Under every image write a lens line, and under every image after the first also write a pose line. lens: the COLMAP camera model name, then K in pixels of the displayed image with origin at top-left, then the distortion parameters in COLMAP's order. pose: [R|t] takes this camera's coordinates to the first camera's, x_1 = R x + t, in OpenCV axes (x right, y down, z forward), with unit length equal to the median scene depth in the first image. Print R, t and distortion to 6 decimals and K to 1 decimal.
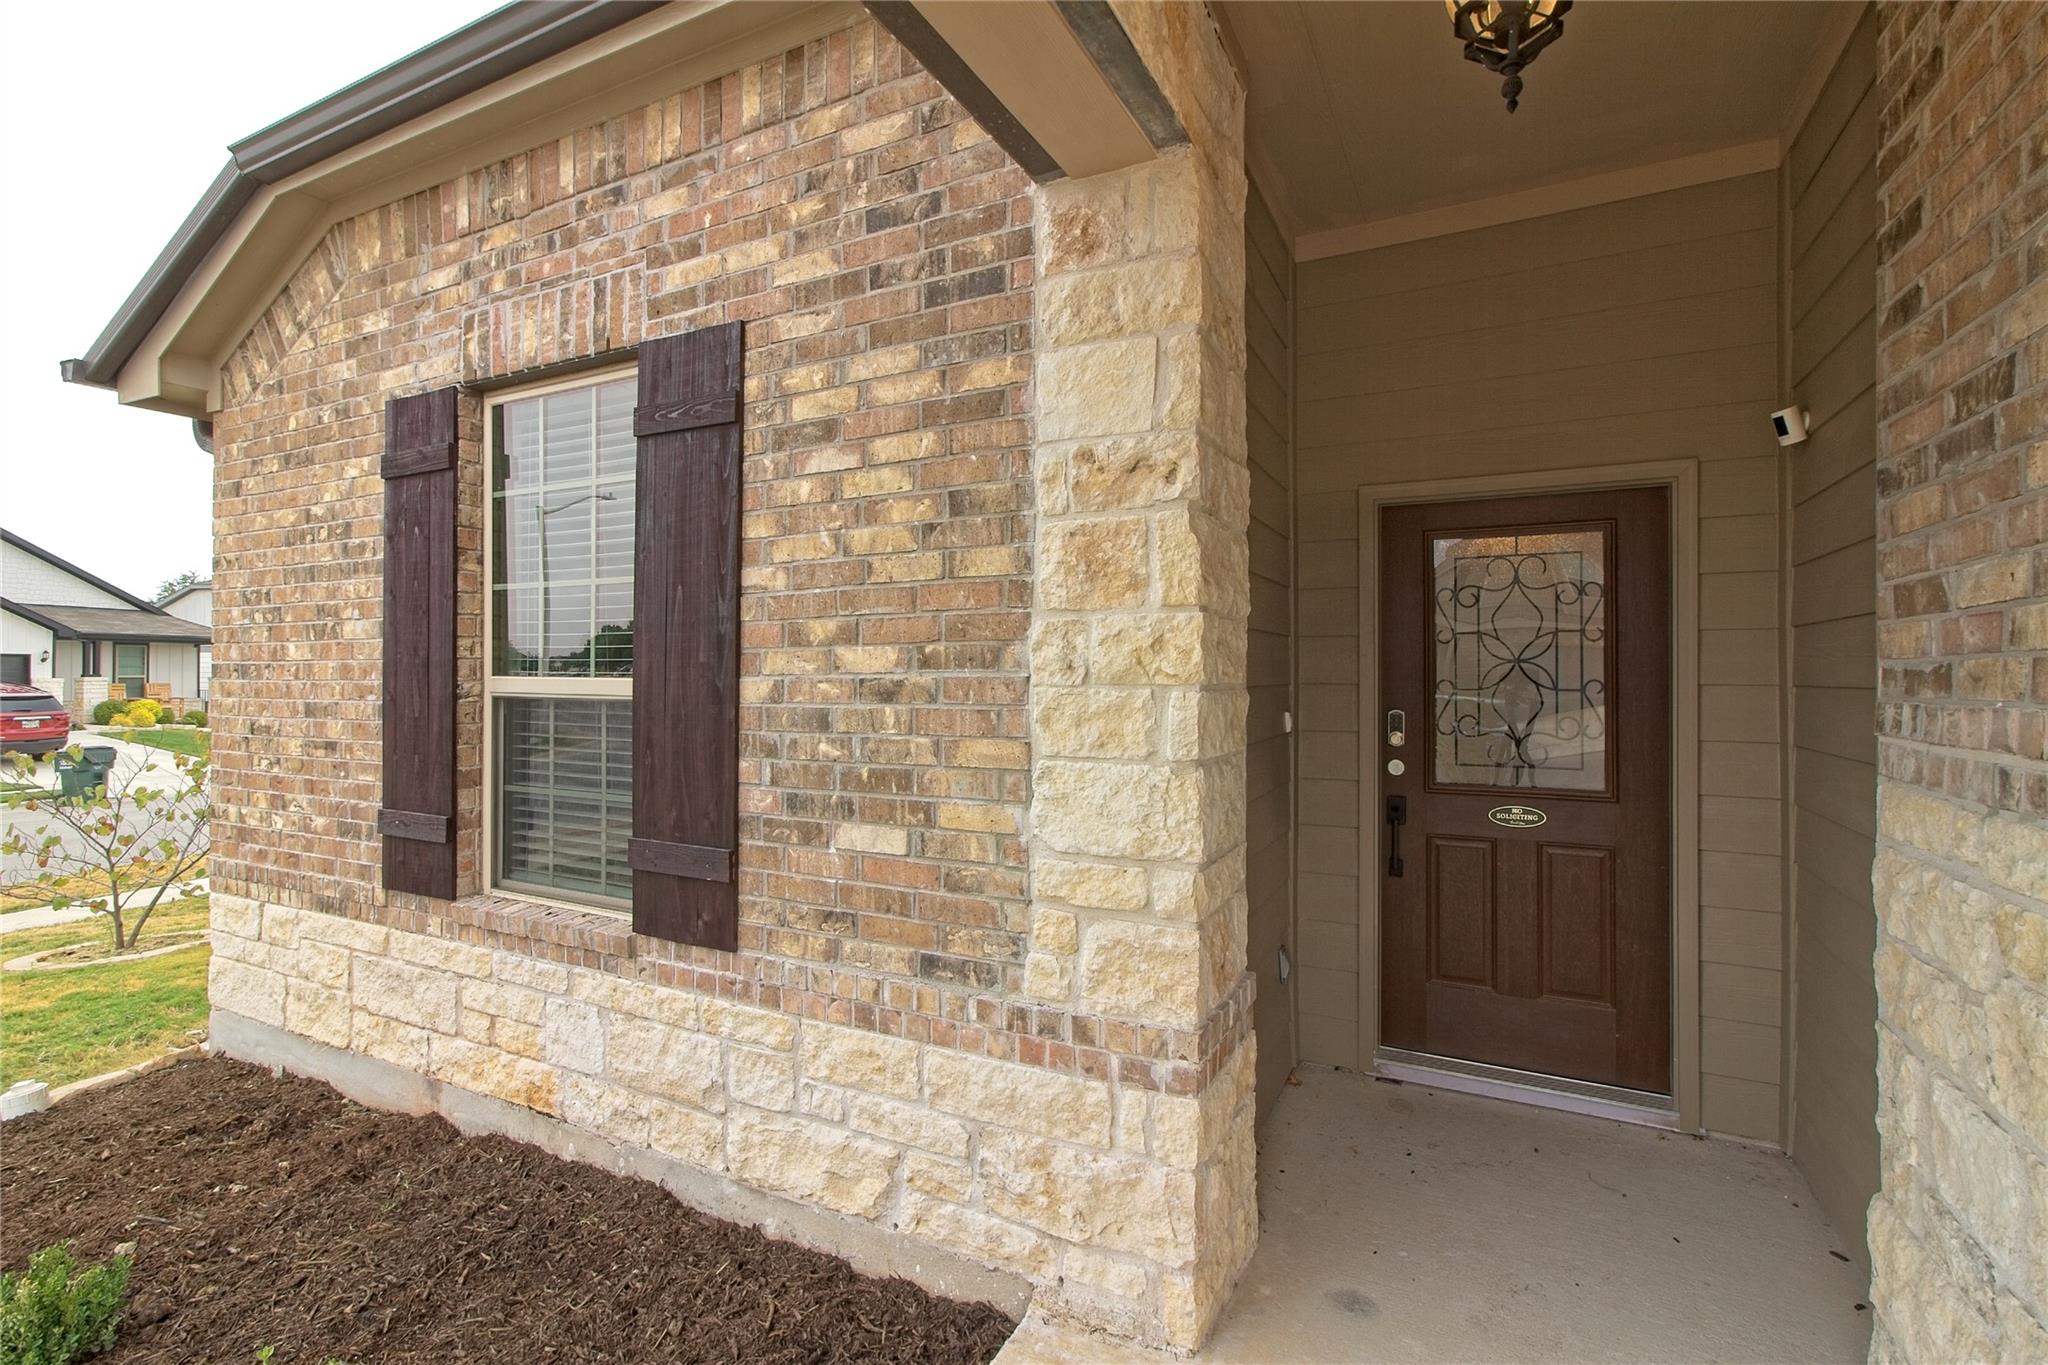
lens RADIAL K [[945.1, 0, 1009.5], [0, 945.1, 669.5], [0, 0, 1]] dist [-0.010708, 0.001609]
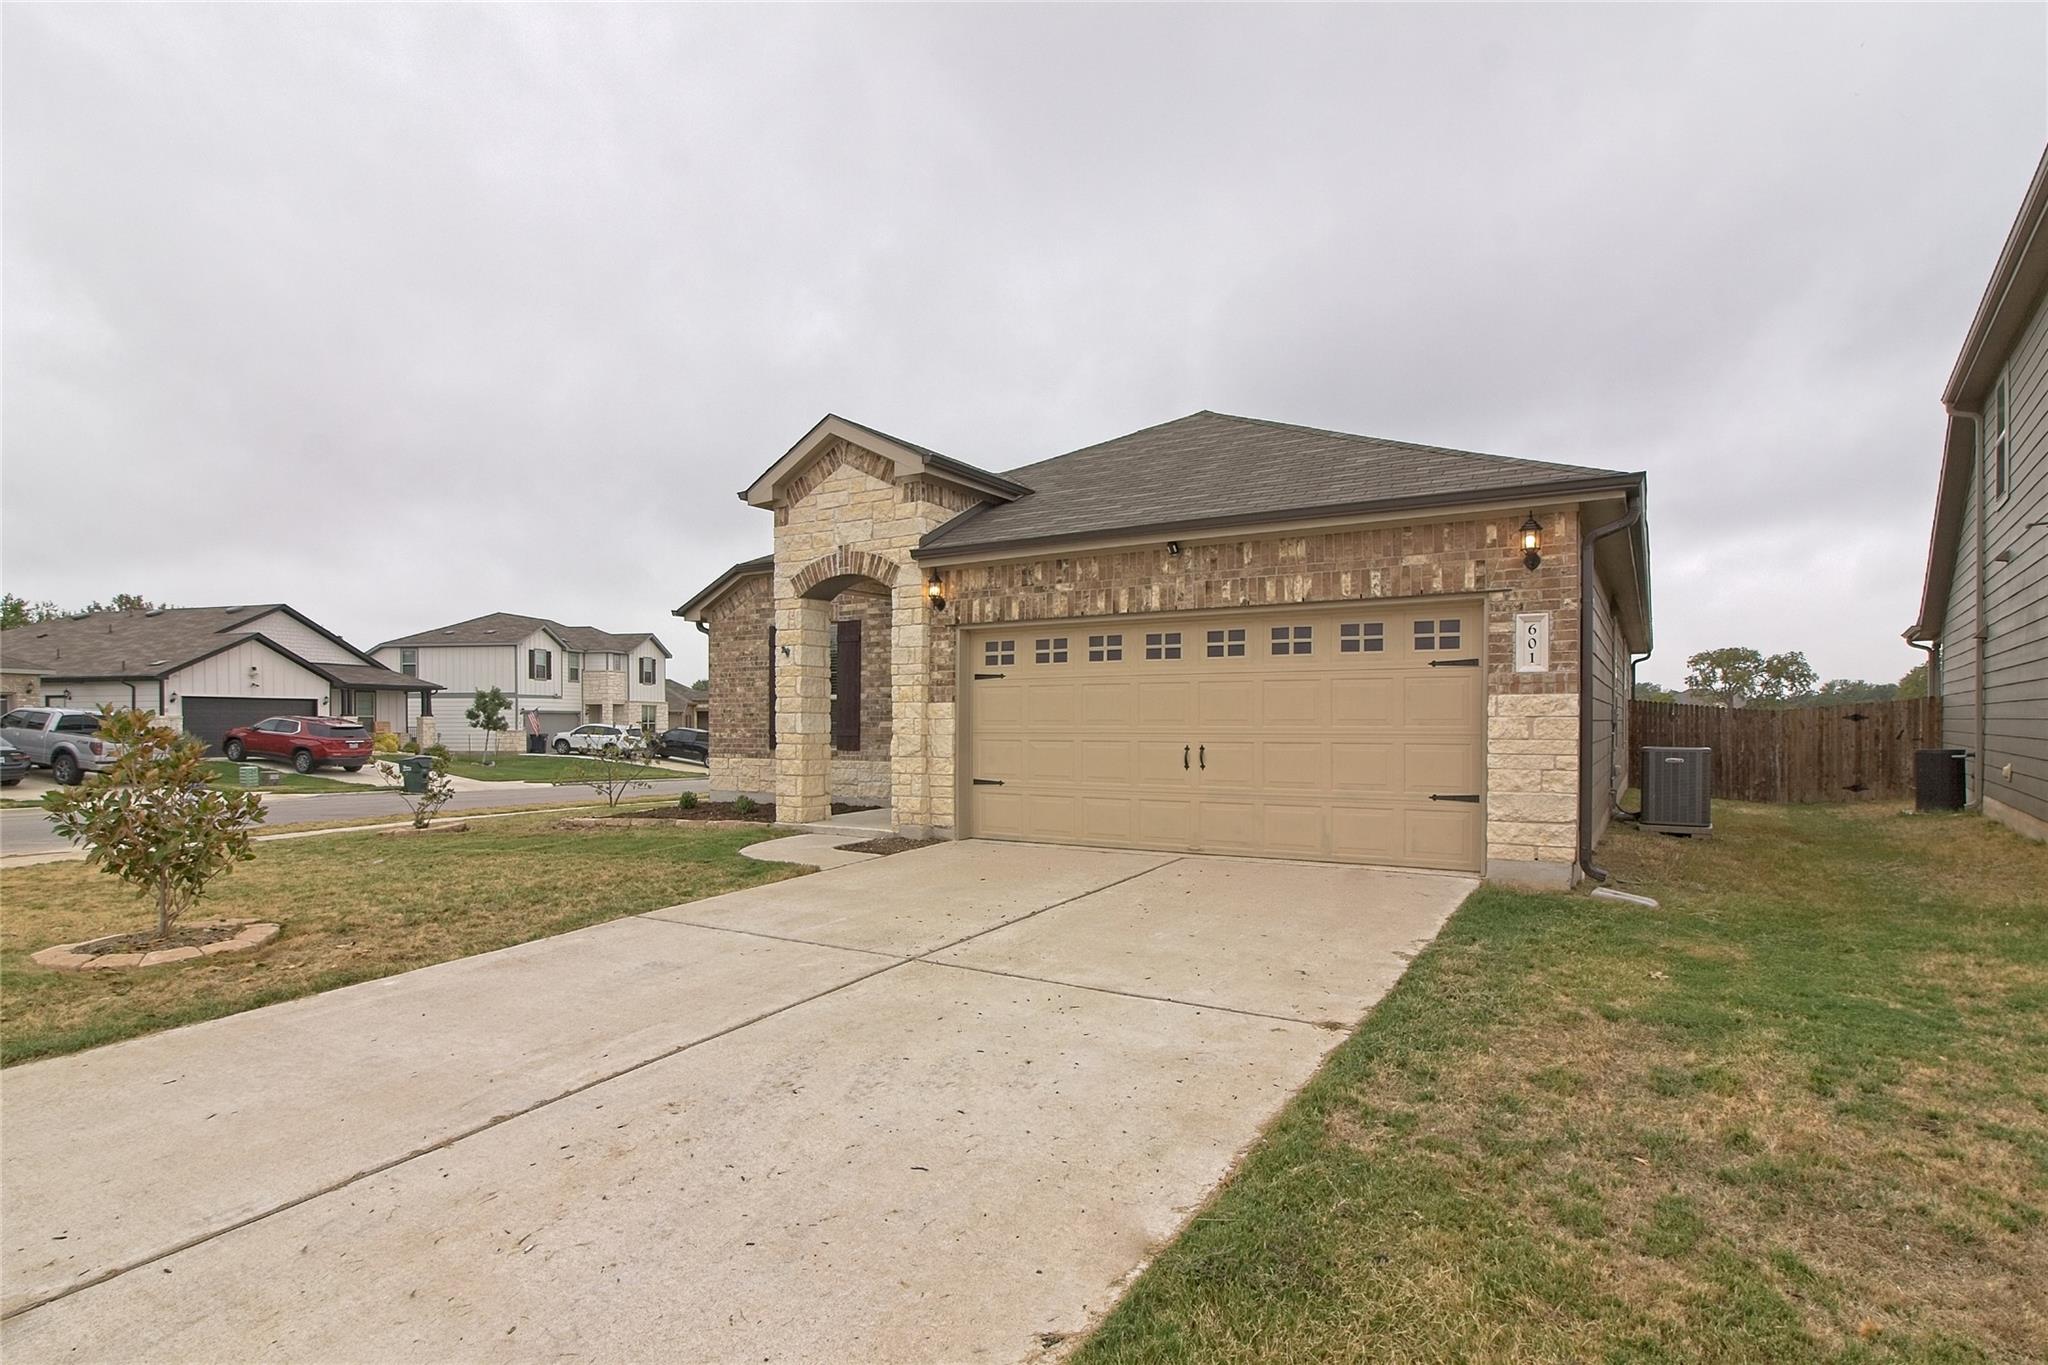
lens RADIAL K [[1025.3, 0, 974.9], [0, 1025.3, 715.1], [0, 0, 1]] dist [-0.052238, 0.000415]
pose [[0.992822, -0.005439, -0.119480, 0.922576], [0.005676, 0.999983, 0.001647, 0.112568], [0.119469, -0.002313, 0.992835, -4.132319]]
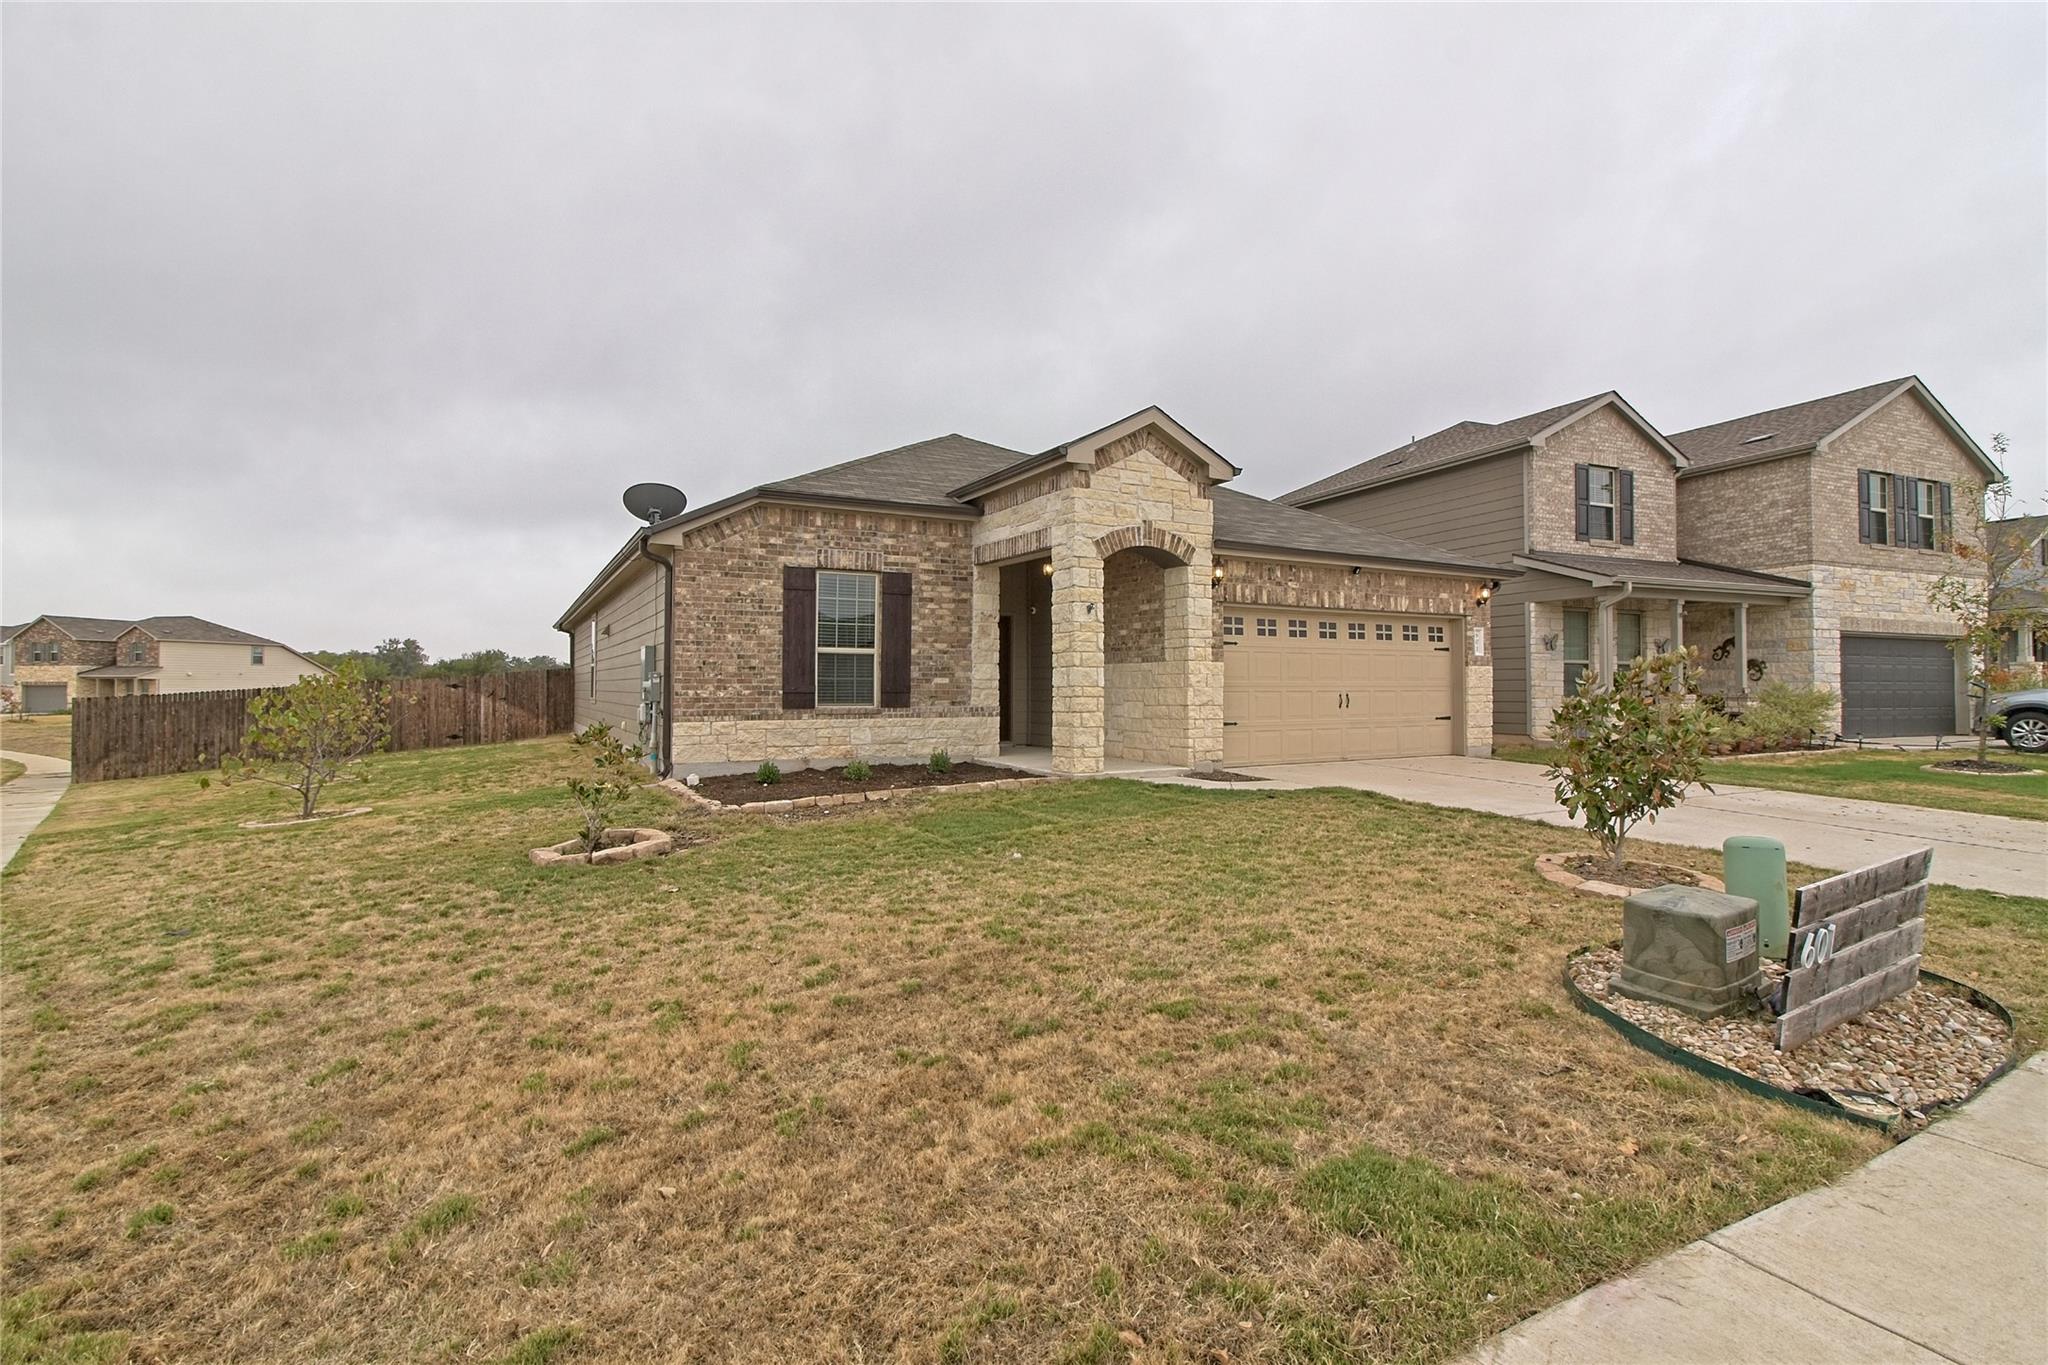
lens RADIAL K [[939.2, 0, 1021.4], [0, 939.2, 664.8], [0, 0, 1]] dist [-0.008786, 0.002806]
pose [[0.566282, 0.017054, 0.824035, -3.824251], [-0.004661, 0.999836, -0.017490, 0.166705], [-0.824199, 0.006063, 0.566268, -2.101544]]
